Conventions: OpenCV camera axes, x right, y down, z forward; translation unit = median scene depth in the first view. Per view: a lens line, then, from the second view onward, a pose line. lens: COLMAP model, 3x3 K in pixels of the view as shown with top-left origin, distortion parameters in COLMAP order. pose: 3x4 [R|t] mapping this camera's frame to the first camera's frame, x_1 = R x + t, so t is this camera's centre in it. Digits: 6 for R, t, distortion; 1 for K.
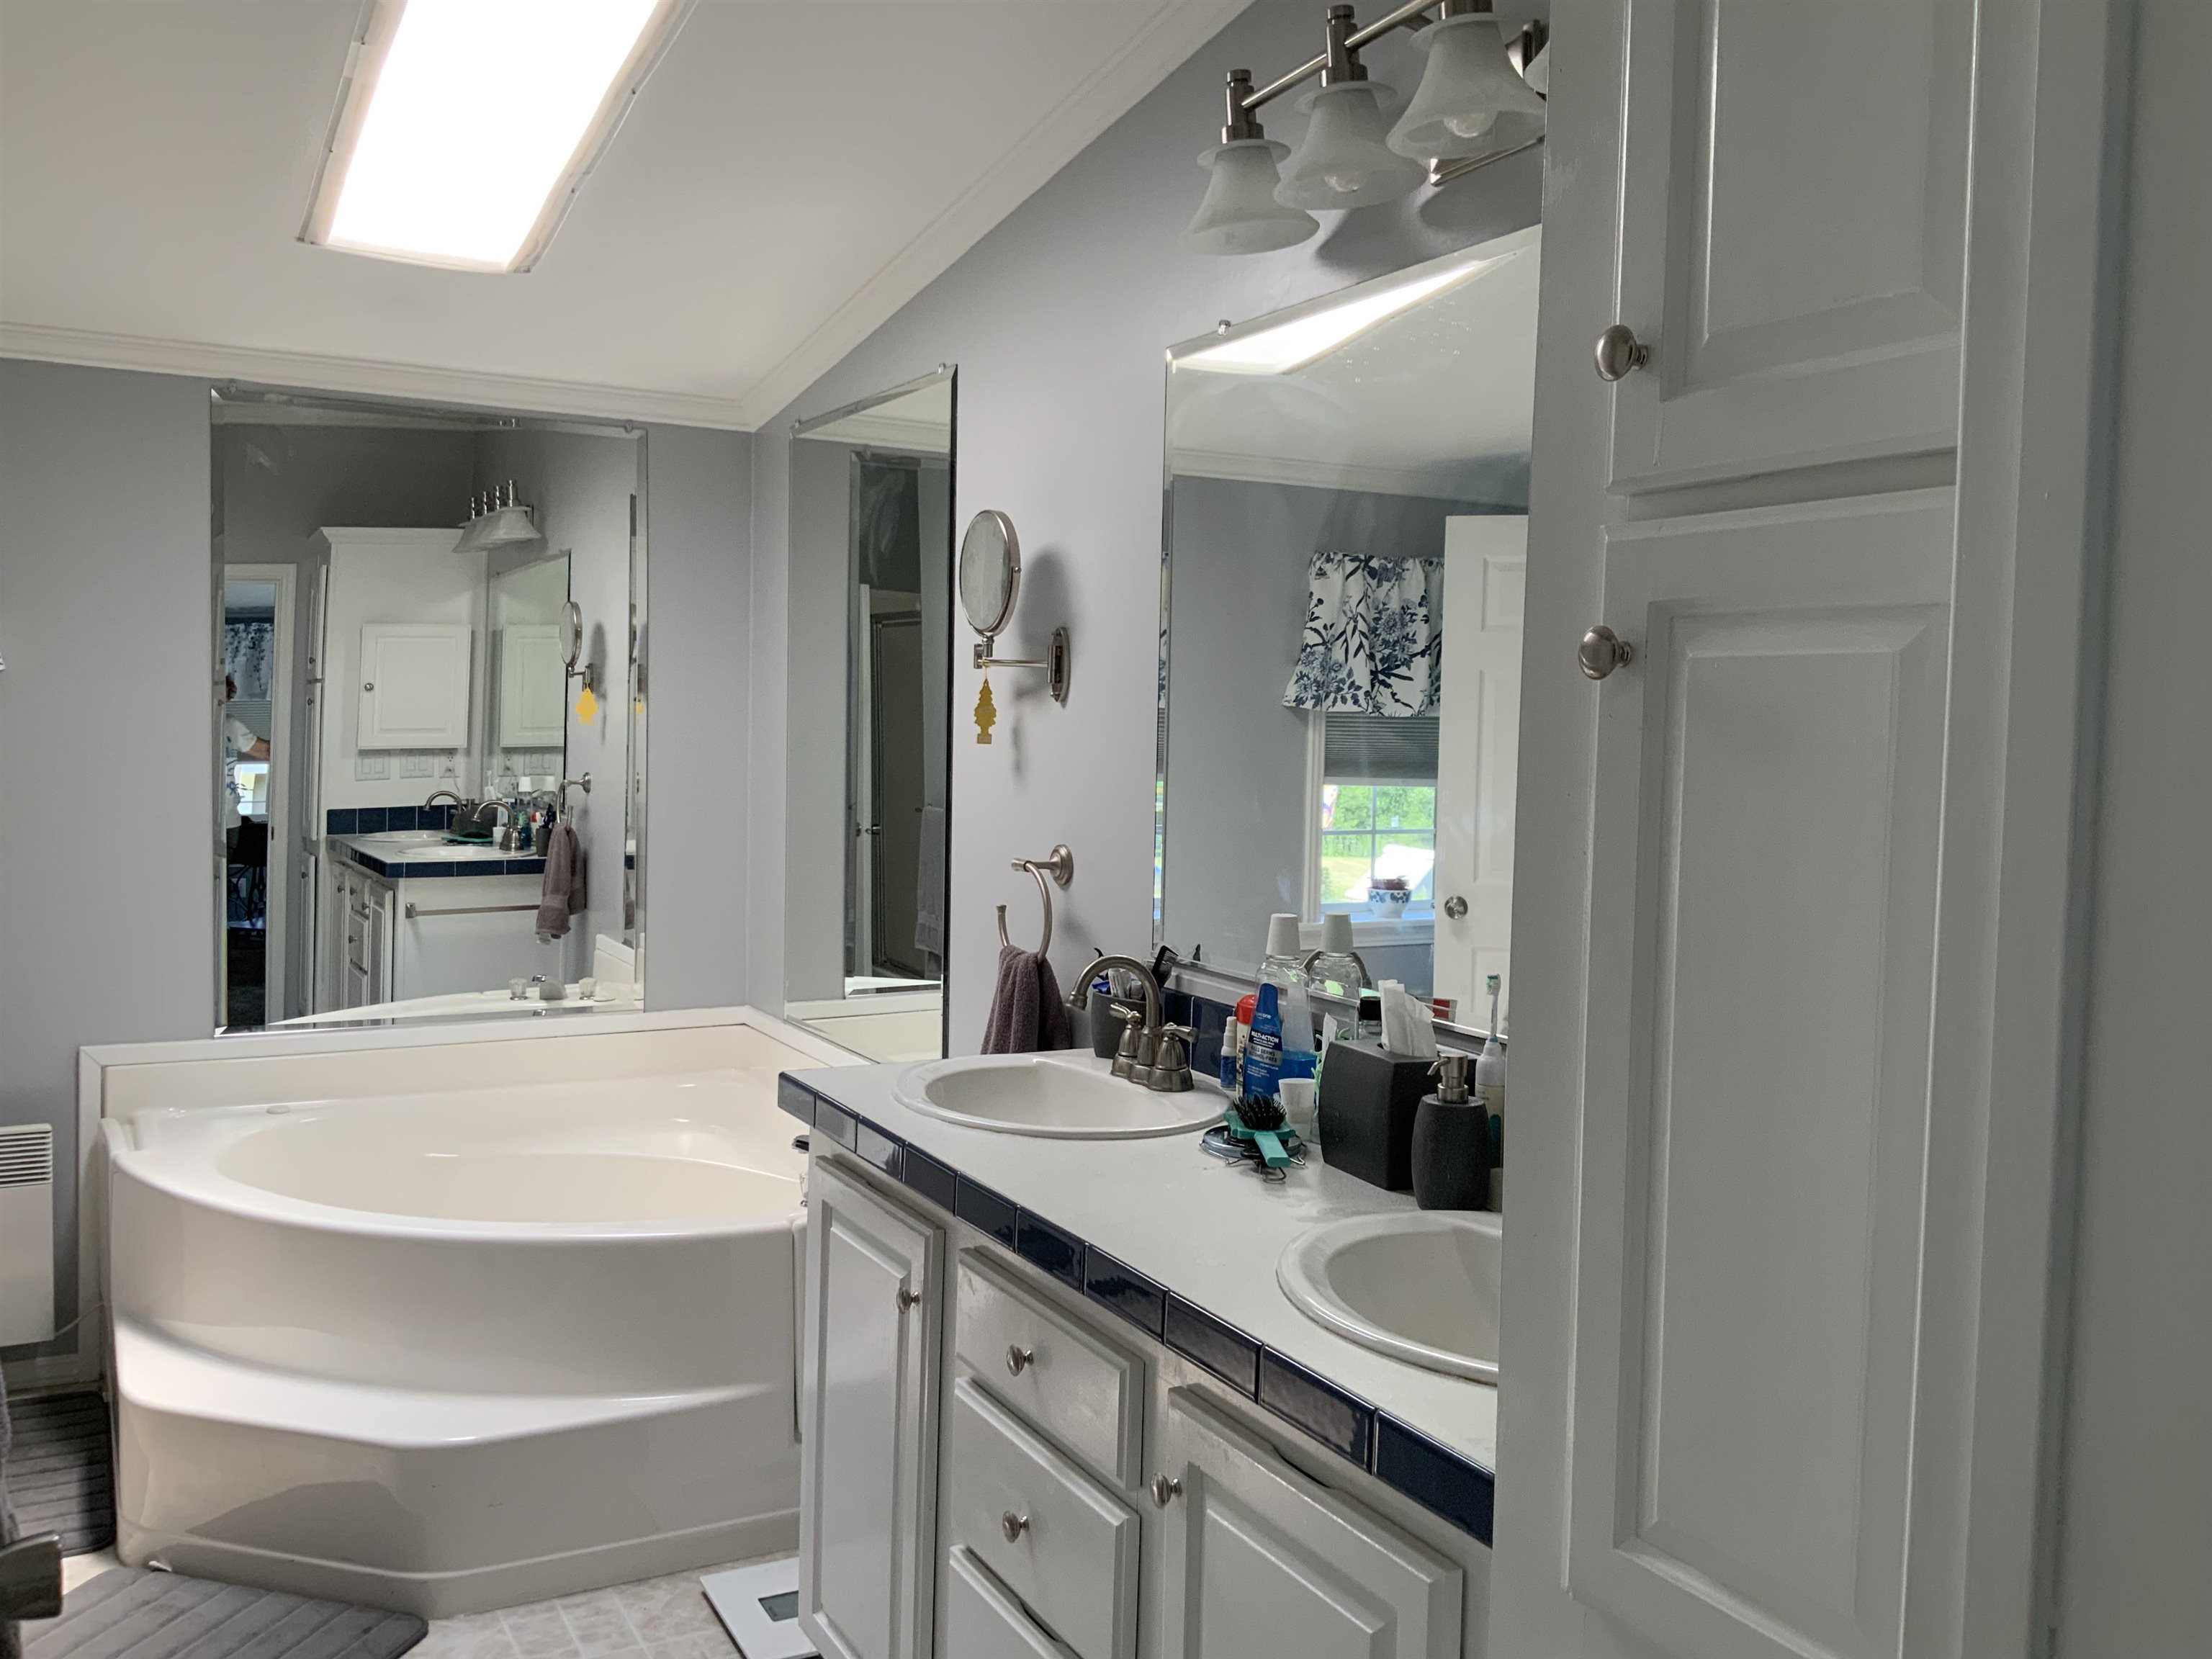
lens RADIAL K [[1829.8, 0, 1100.6], [0, 1829.8, 833.2], [0, 0, 1]] dist [0.058466, -0.096373]
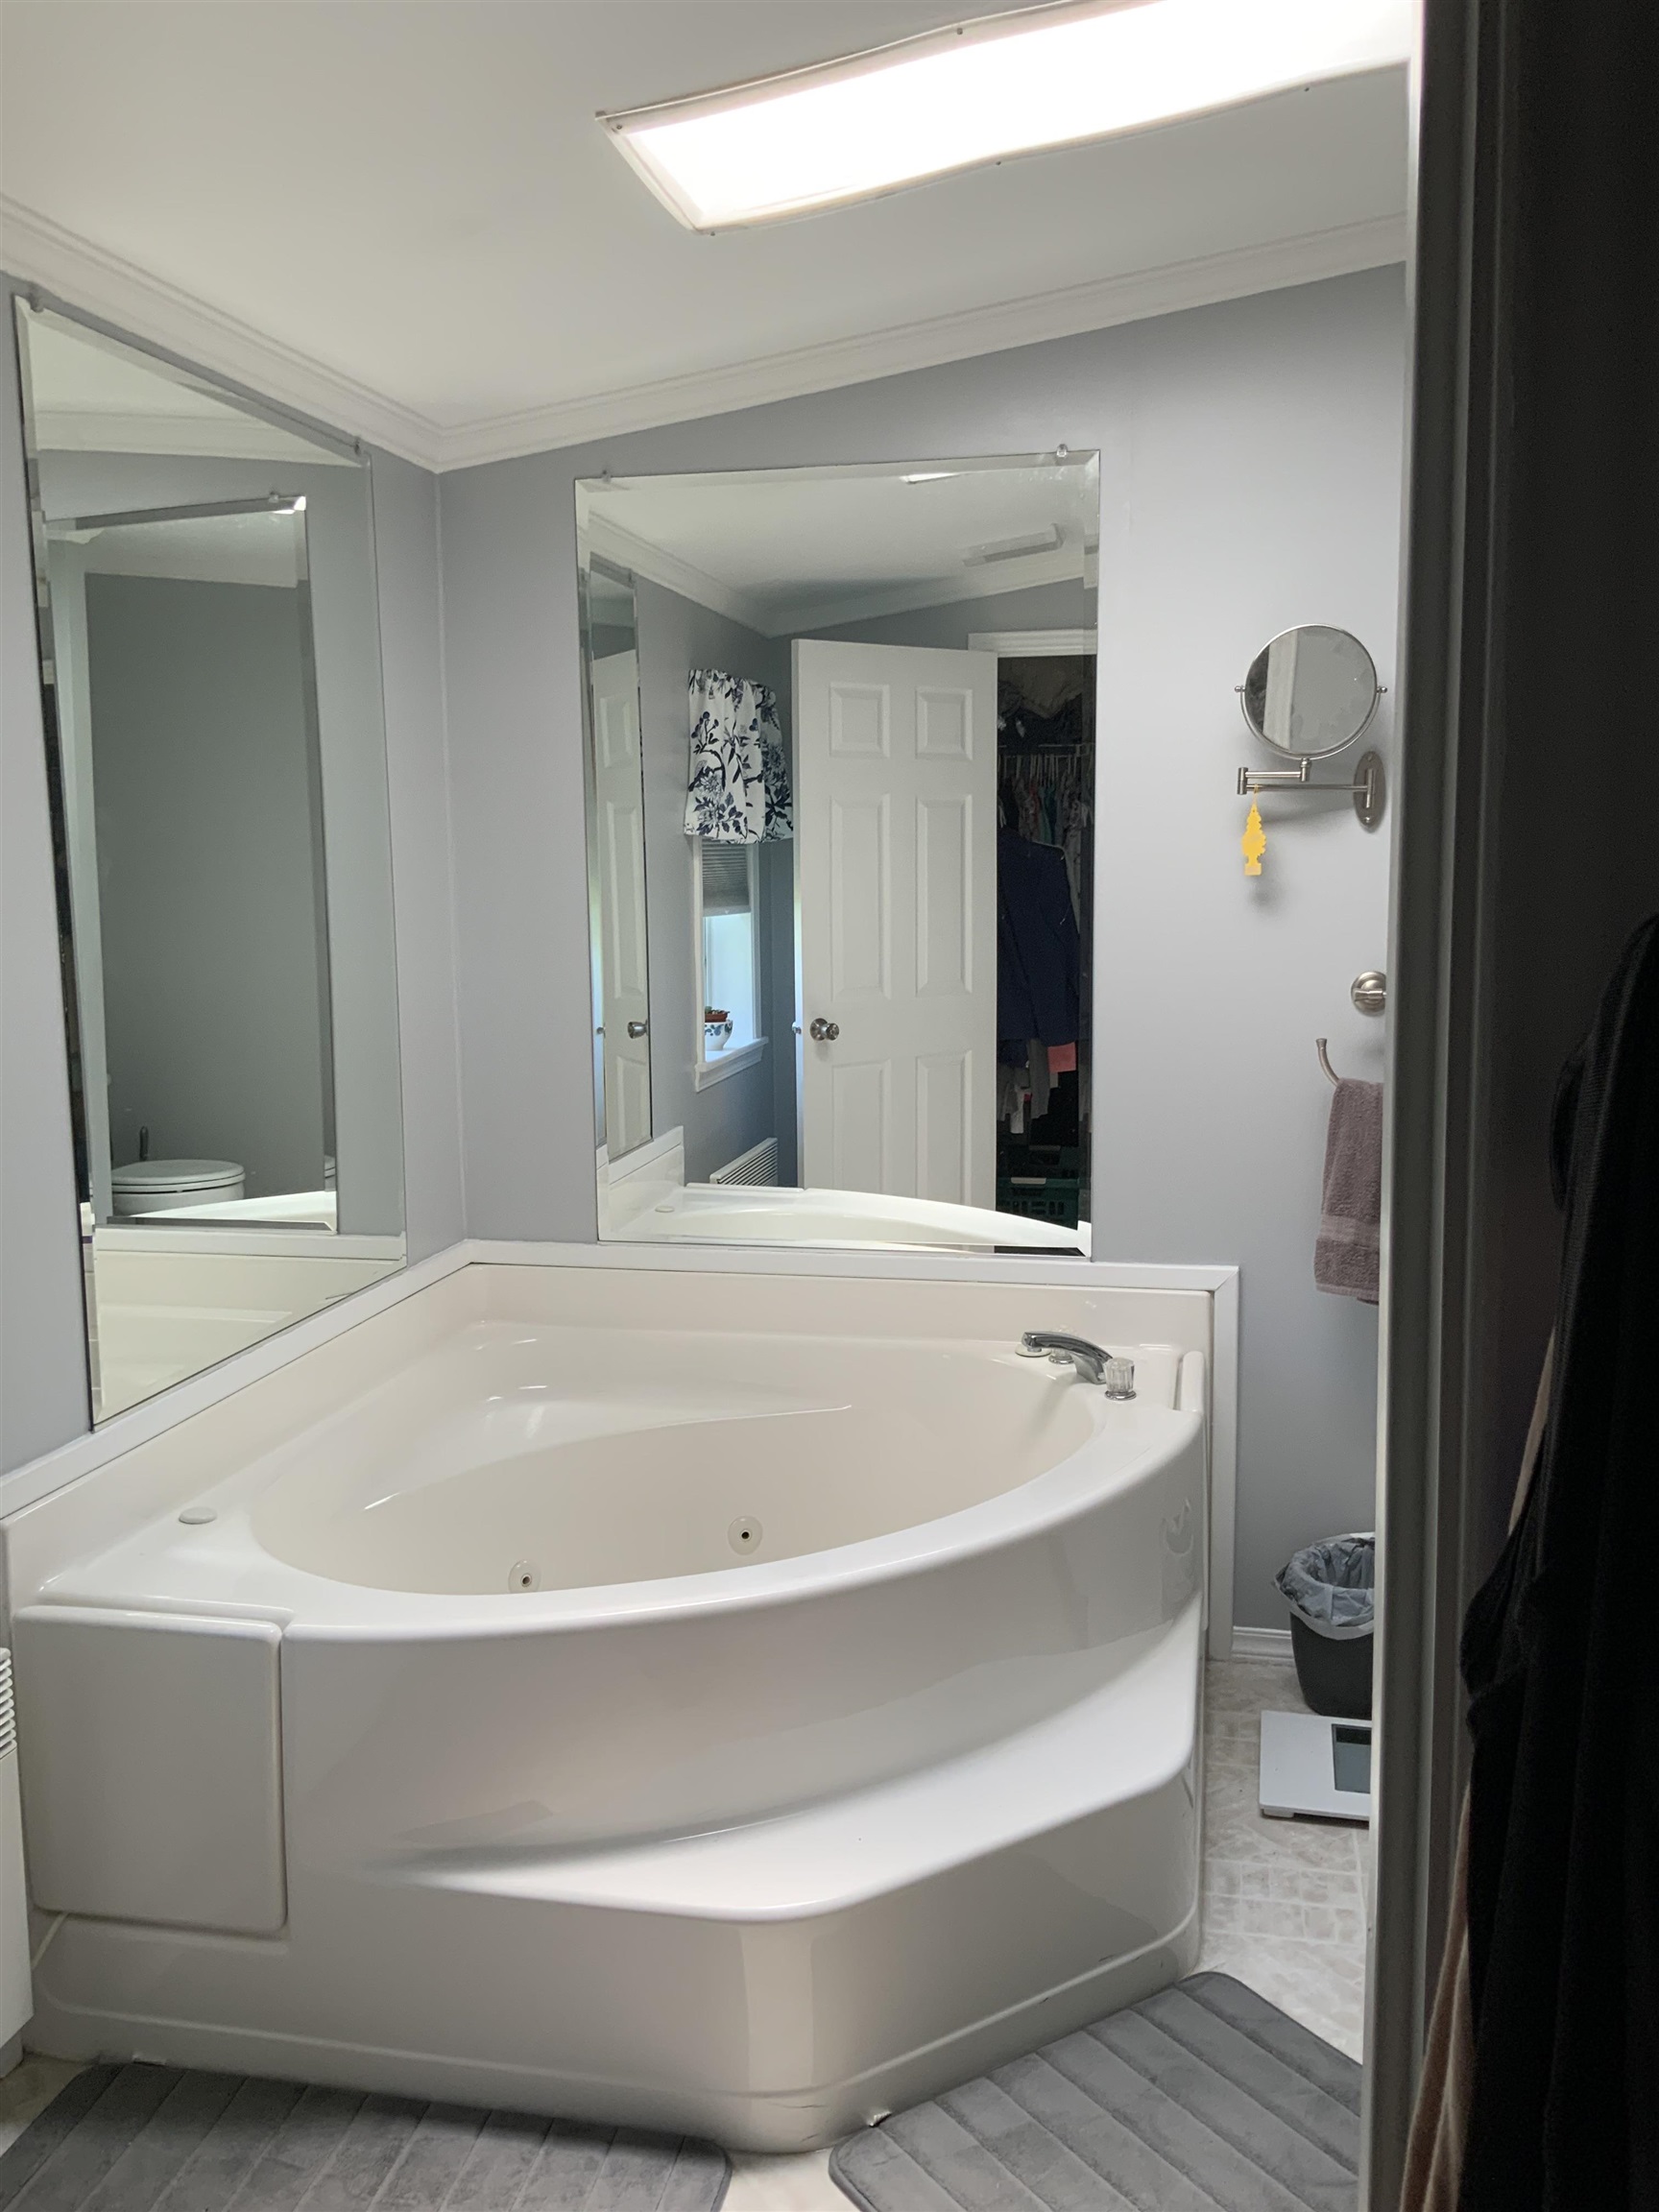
lens RADIAL K [[1829.8, 0, 821.0], [0, 1829.8, 1094.3], [0, 0, 1]] dist [0.058466, -0.096373]
pose [[0.650153, -0.124881, 0.749471, -0.575649], [0.068995, 0.992029, 0.105445, -0.031661], [-0.756664, -0.016845, 0.653586, 0.332003]]
